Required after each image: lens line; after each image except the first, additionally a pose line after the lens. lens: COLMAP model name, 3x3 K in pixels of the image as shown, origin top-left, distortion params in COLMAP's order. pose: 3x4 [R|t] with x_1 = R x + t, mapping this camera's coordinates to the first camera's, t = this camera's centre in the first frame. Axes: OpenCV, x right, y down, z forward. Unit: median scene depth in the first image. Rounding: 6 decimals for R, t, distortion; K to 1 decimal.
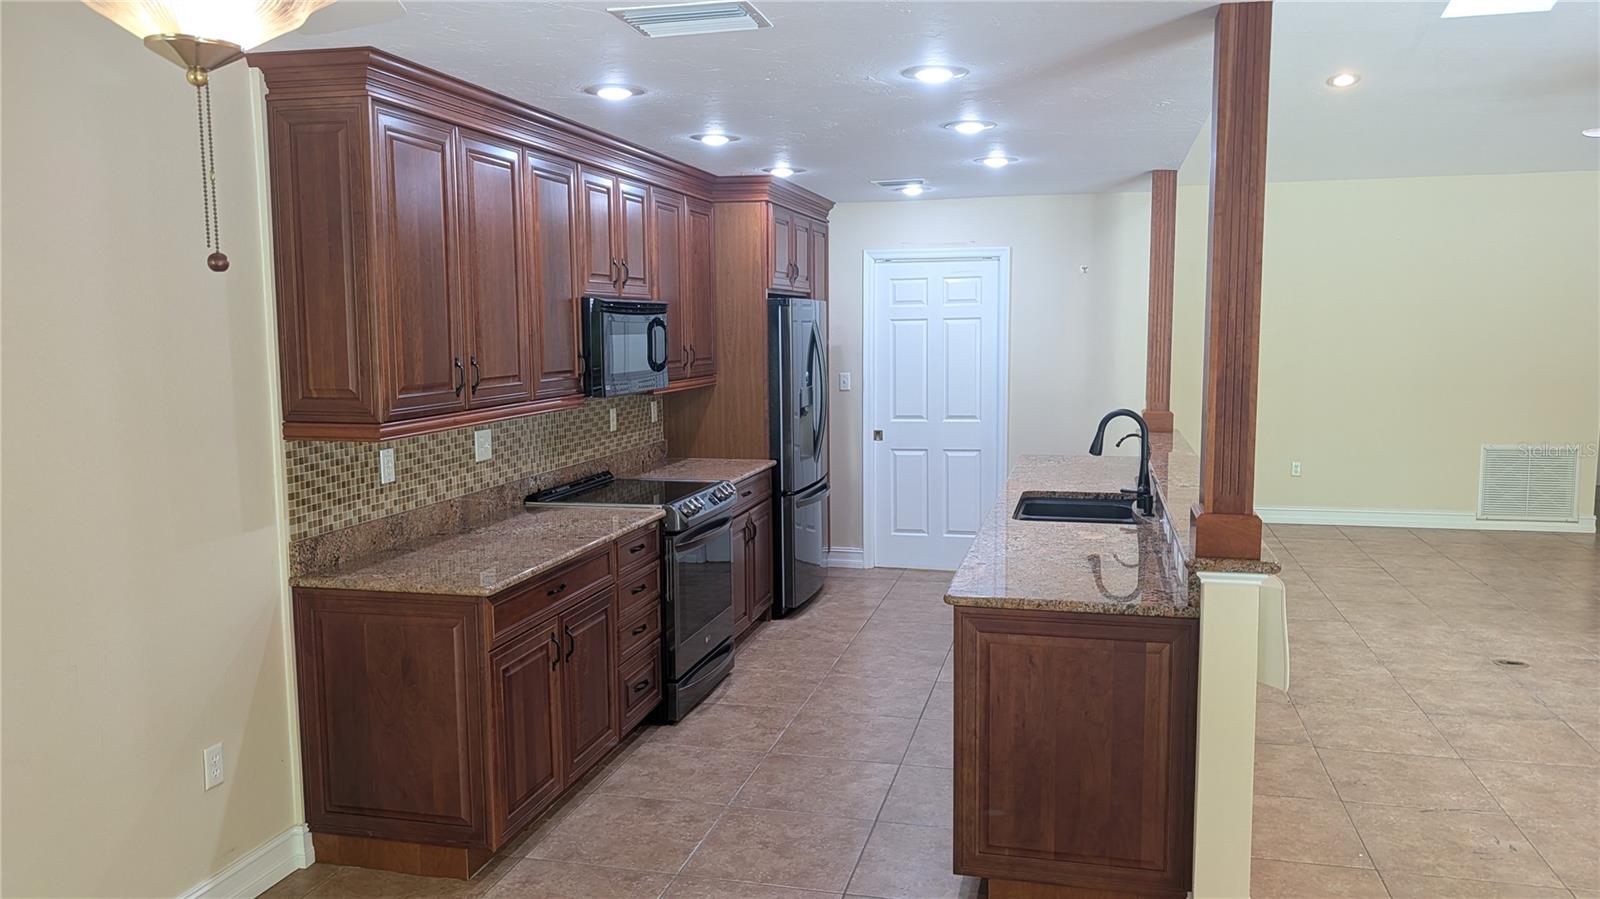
lens RADIAL K [[1148.1, 0, 804.9], [0, 1148.1, 443.9], [0, 0, 1]] dist [0.002604, 0.002992]
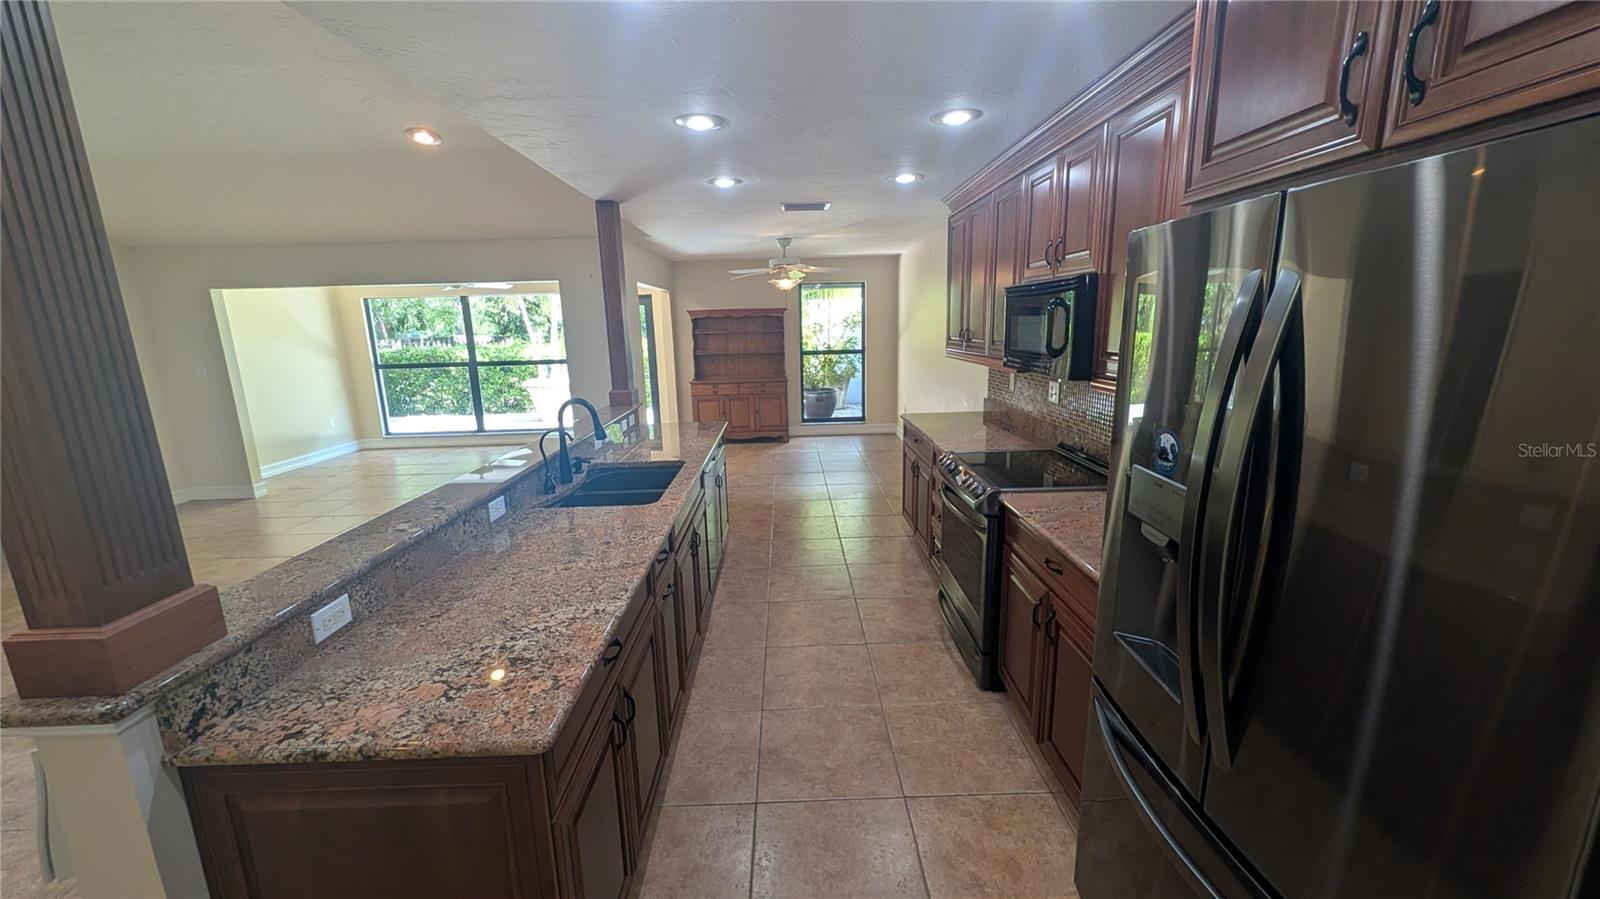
lens RADIAL K [[613.8, 0, 797.8], [0, 613.8, 449.1], [0, 0, 1]] dist [0.000407, -0.000011]
pose [[-0.965575, 0.081818, -0.246923, 0.221809], [0.002651, 0.952292, 0.305176, -0.164662], [0.260112, 0.294015, -0.919726, 1.630216]]
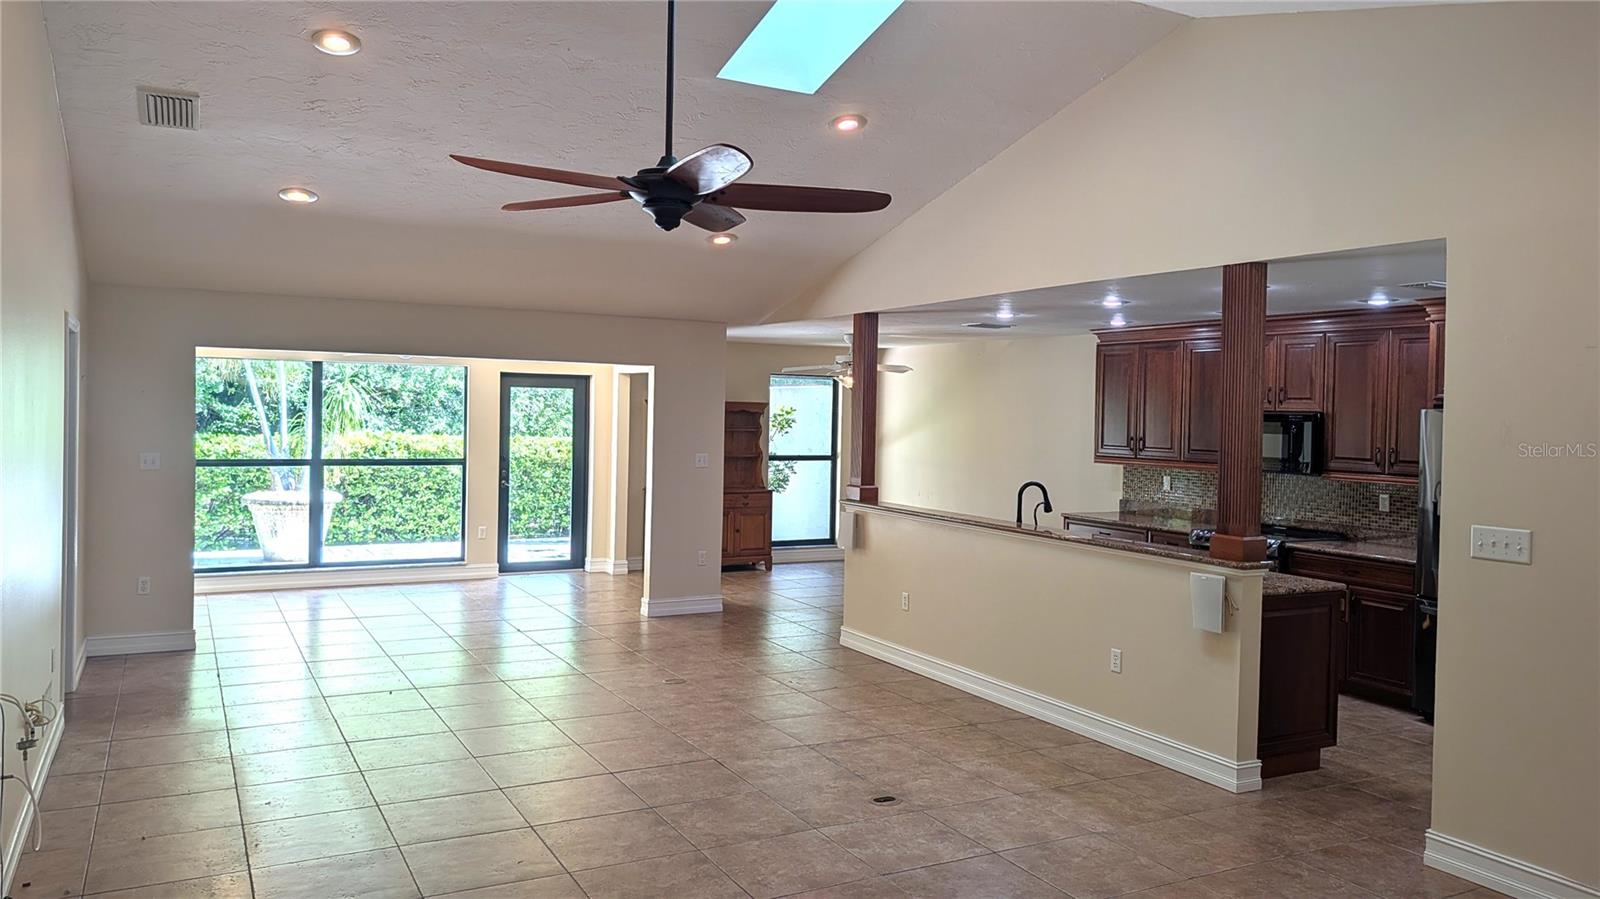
lens RADIAL K [[1168.4, 0, 798.4], [0, 1168.4, 436.1], [0, 0, 1]] dist [0.006643, 0.001953]
pose [[-0.739995, 0.005571, -0.672589, 1.547239], [-0.088388, 0.990489, 0.105451, -0.224576], [0.666779, 0.137482, -0.732465, 1.916705]]
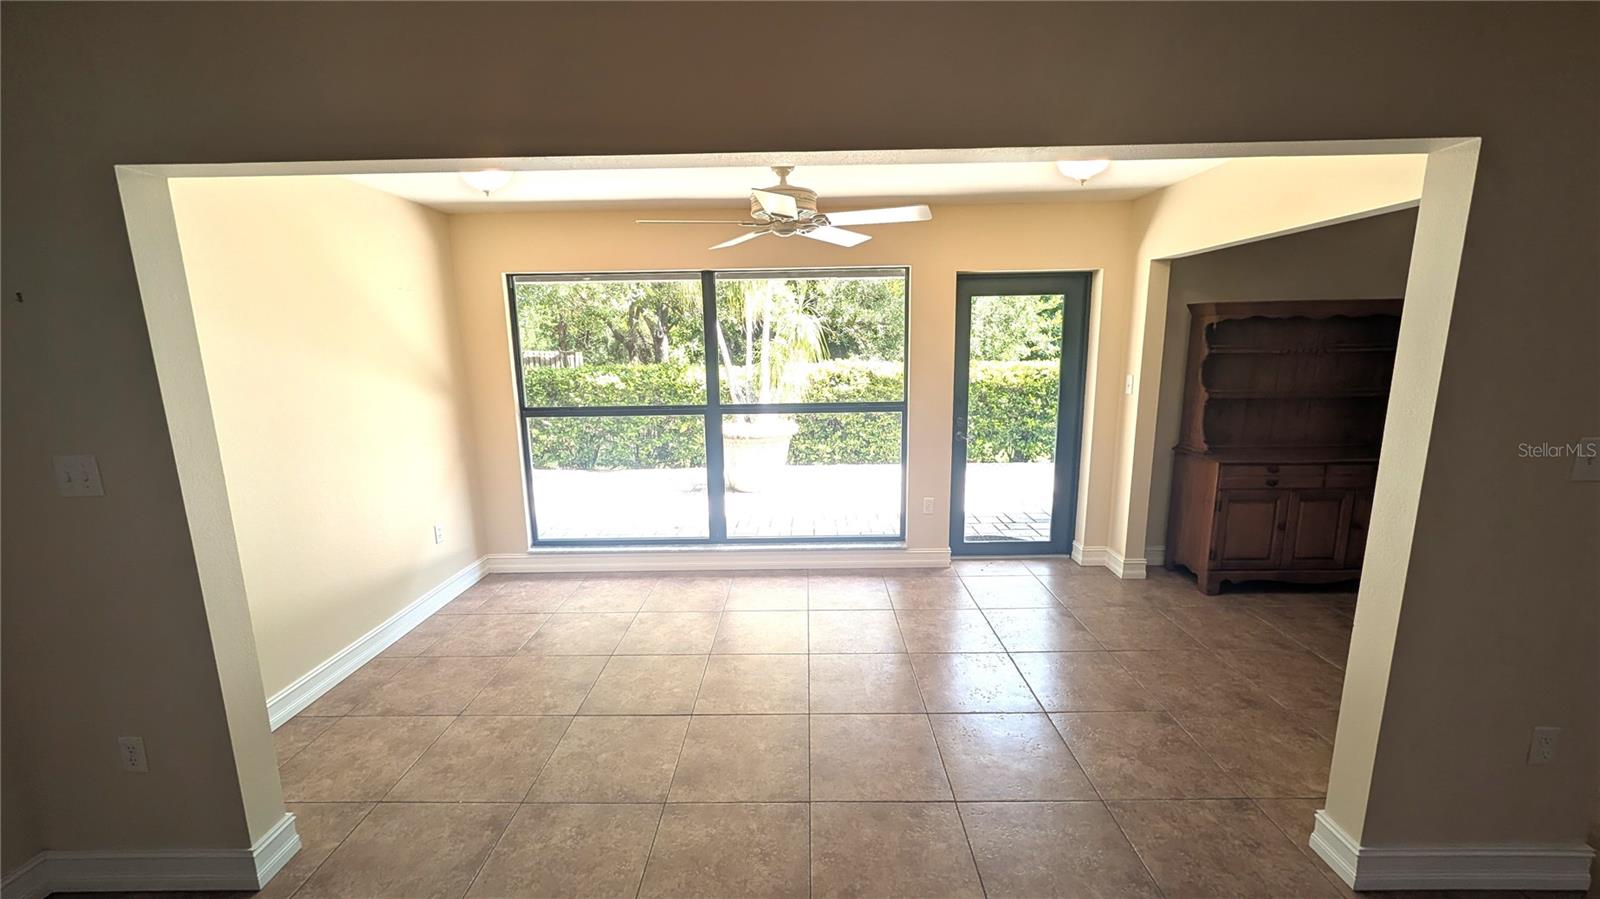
lens RADIAL K [[607.3, 0, 800.0], [0, 607.3, 449.5], [0, 0, 1]] dist [0.000437, 0.000032]
pose [[-0.972002, 0.062021, -0.226641, 0.778346], [-0.004077, 0.959939, 0.280179, -0.043238], [0.234939, 0.273258, -0.932810, 0.488627]]
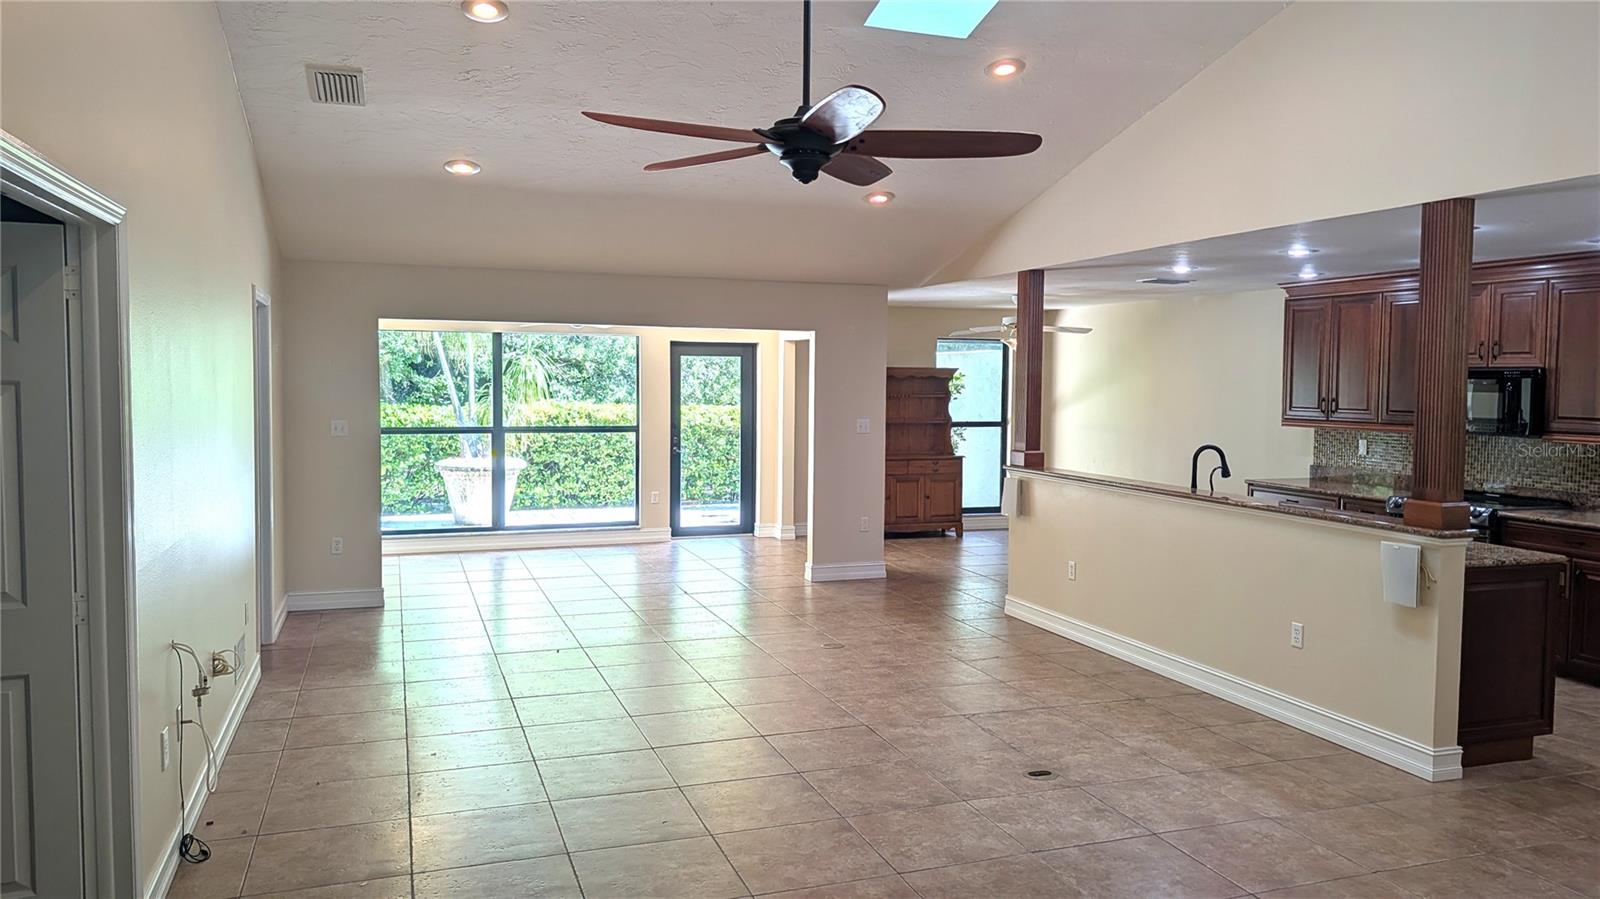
lens RADIAL K [[1160.2, 0, 809.3], [0, 1160.2, 446.4], [0, 0, 1]] dist [0.011354, -0.001346]
pose [[-0.830098, 0.031682, -0.556716, 1.497751], [-0.064046, 0.986360, 0.151629, -0.214993], [0.553927, 0.161522, -0.816747, 1.907401]]
